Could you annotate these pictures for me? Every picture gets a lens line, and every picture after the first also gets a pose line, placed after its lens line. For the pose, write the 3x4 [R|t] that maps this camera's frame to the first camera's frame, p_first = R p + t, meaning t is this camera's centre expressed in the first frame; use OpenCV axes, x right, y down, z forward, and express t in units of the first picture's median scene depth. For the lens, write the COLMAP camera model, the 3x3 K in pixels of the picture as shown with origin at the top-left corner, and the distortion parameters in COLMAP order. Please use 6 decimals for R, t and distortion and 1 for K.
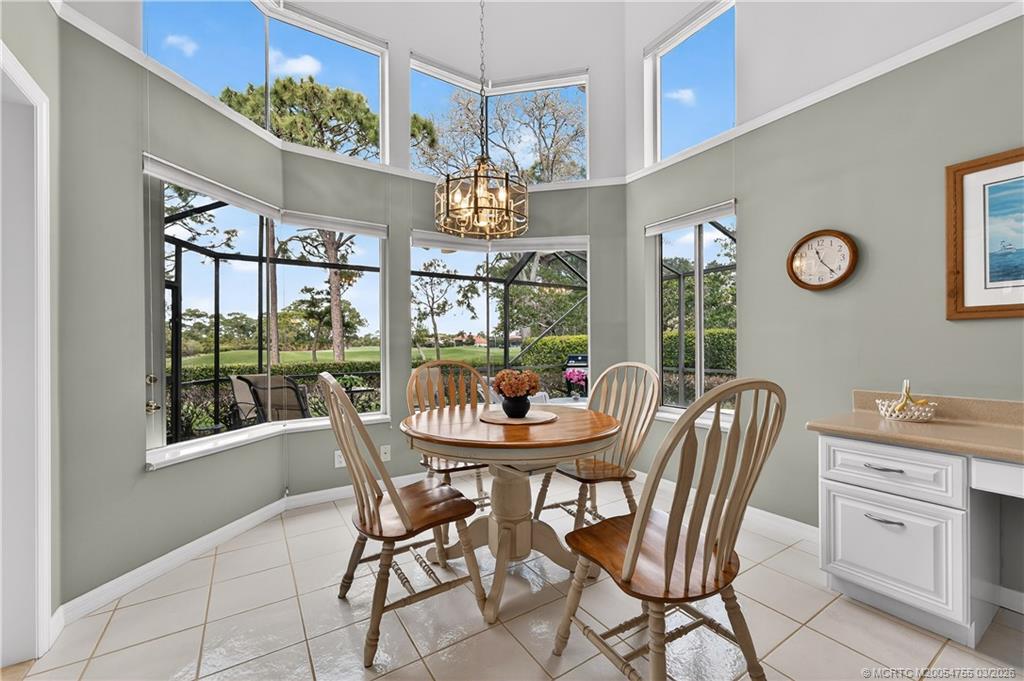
lens RADIAL K [[408.3, 0, 504.7], [0, 408.3, 345.5], [0, 0, 1]] dist [-0.001126, 0.000033]
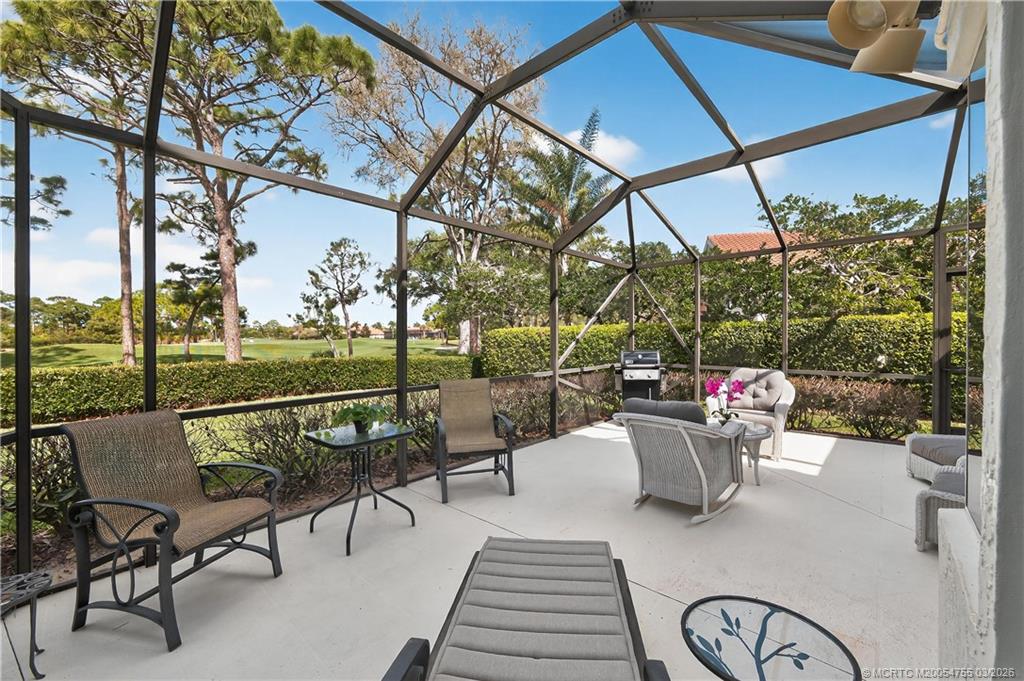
lens RADIAL K [[408.3, 0, 506.1], [0, 408.3, 339.3], [0, 0, 1]] dist [-0.001126, 0.000033]
pose [[0.969548, -0.004355, 0.244863, -0.064569], [0.002948, 0.999977, 0.006114, -0.001863], [-0.244884, -0.005206, 0.969539, 0.093579]]
